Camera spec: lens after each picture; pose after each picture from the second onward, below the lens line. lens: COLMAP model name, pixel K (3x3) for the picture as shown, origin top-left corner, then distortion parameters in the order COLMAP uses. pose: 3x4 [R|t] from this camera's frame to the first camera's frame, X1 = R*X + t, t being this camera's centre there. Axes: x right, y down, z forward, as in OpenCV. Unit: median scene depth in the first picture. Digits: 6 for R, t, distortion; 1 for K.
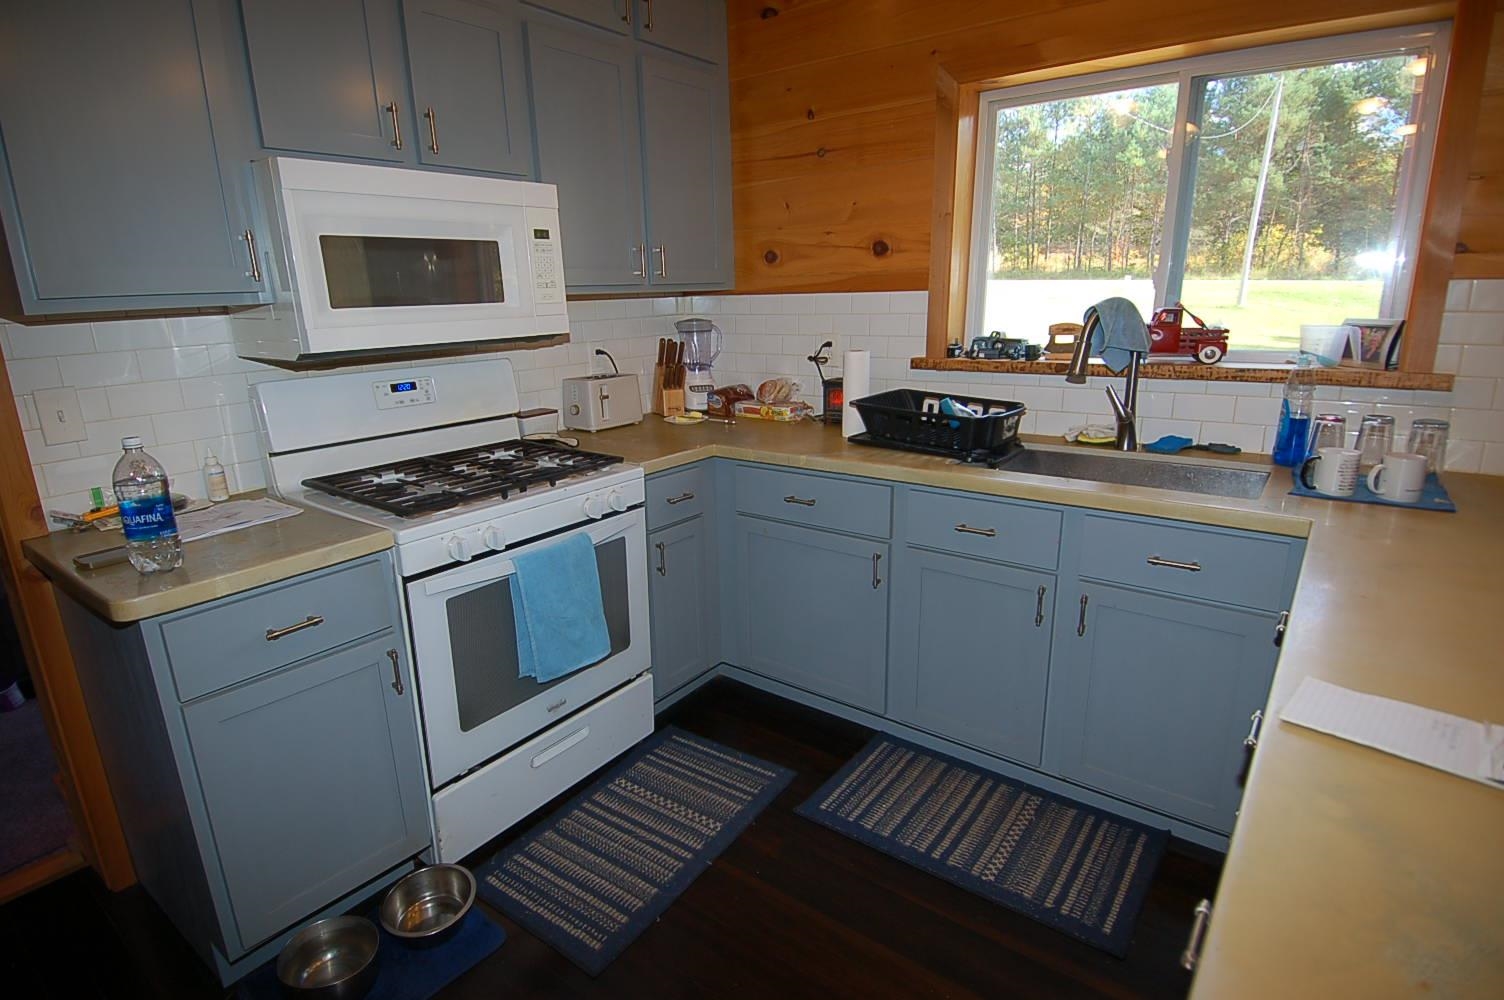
lens RADIAL K [[772.8, 0, 737.5], [0, 772.8, 507.0], [0, 0, 1]] dist [0.053444, -0.060182]
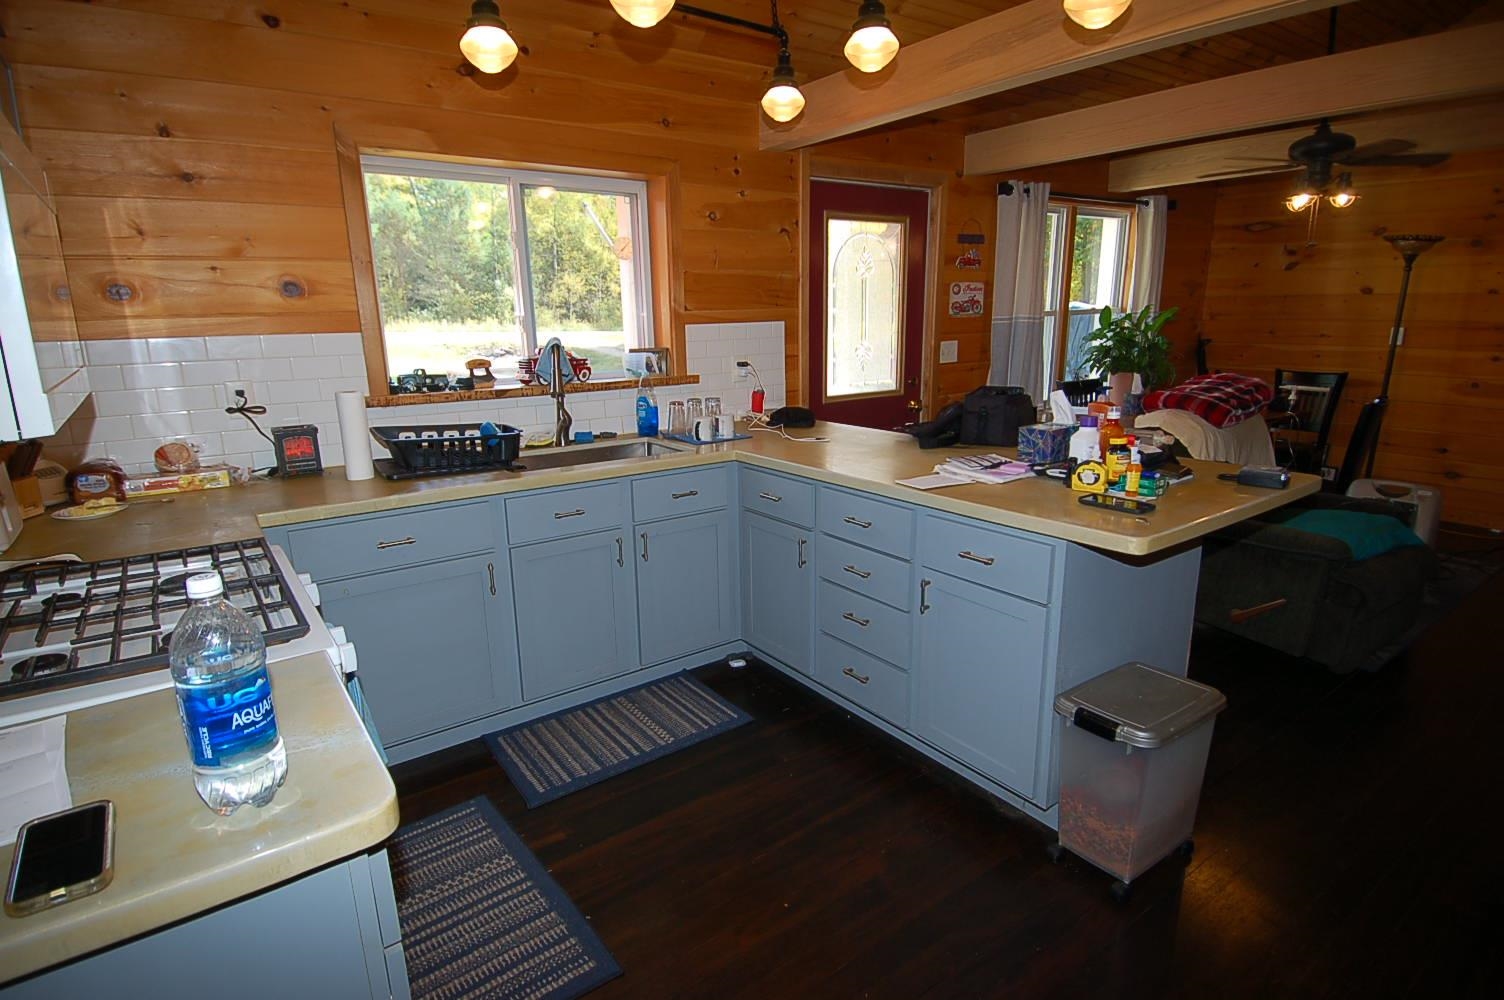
lens RADIAL K [[772.8, 0, 737.5], [0, 772.8, 507.0], [0, 0, 1]] dist [0.053444, -0.060182]
pose [[0.288168, -0.205605, 0.935246, -0.752198], [0.272494, 0.953905, 0.125746, -0.059988], [-0.917990, 0.218613, 0.330911, 0.289640]]
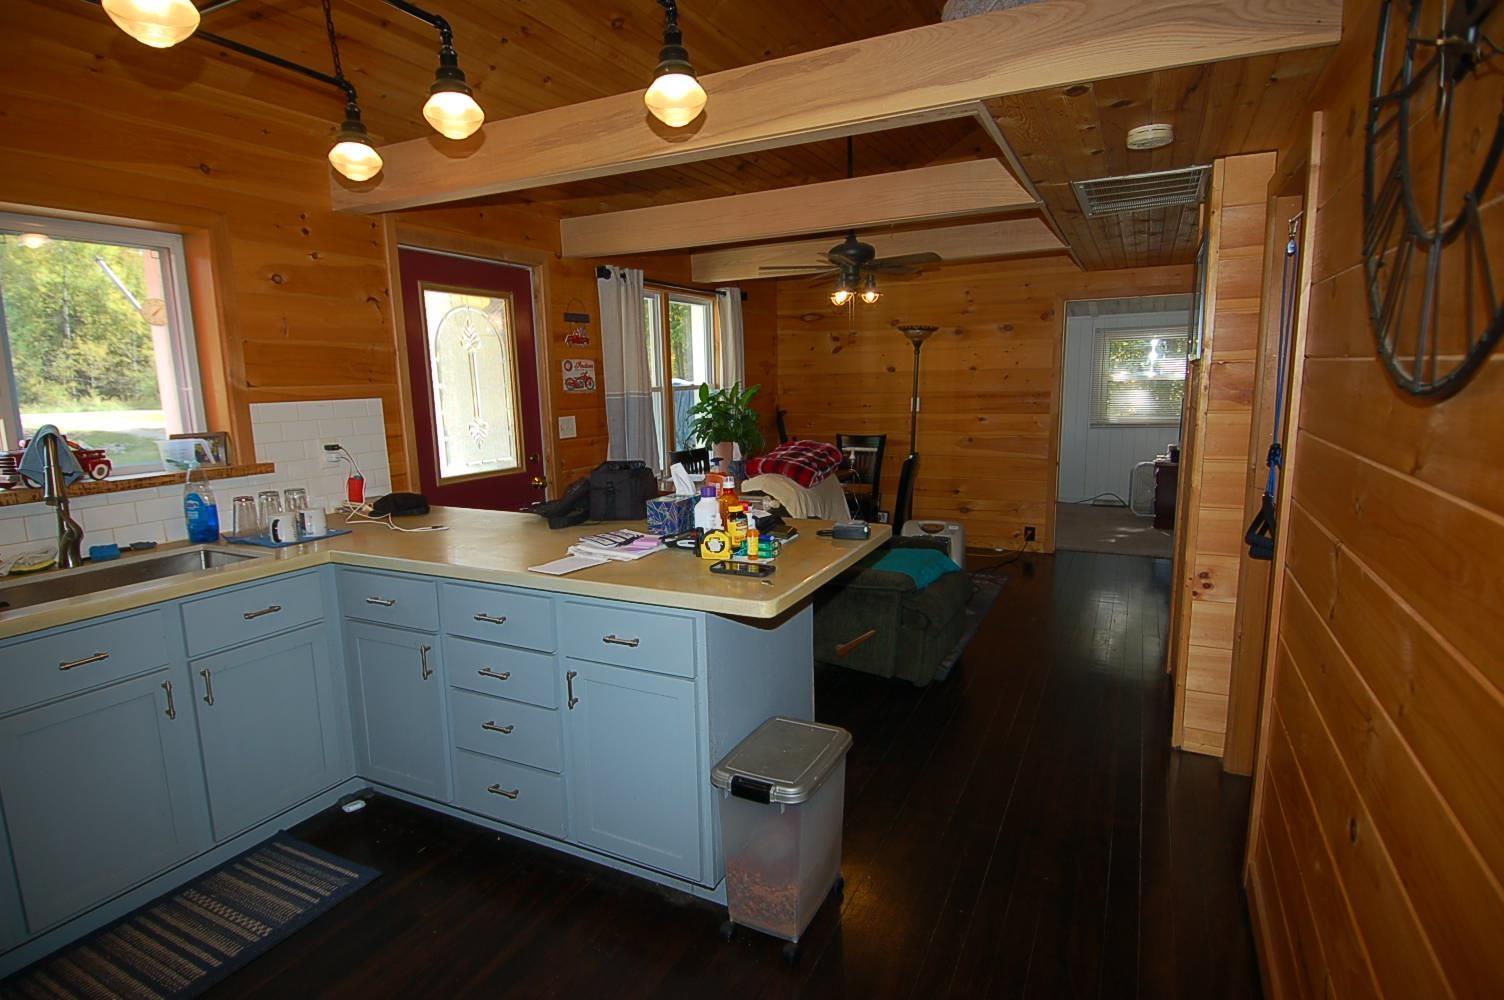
lens RADIAL K [[772.8, 0, 737.5], [0, 772.8, 507.0], [0, 0, 1]] dist [0.053444, -0.060182]
pose [[-0.186081, -0.123371, 0.974758, -0.688390], [0.296482, 0.938790, 0.175417, -0.068477], [-0.936735, 0.321640, -0.138114, 0.296531]]
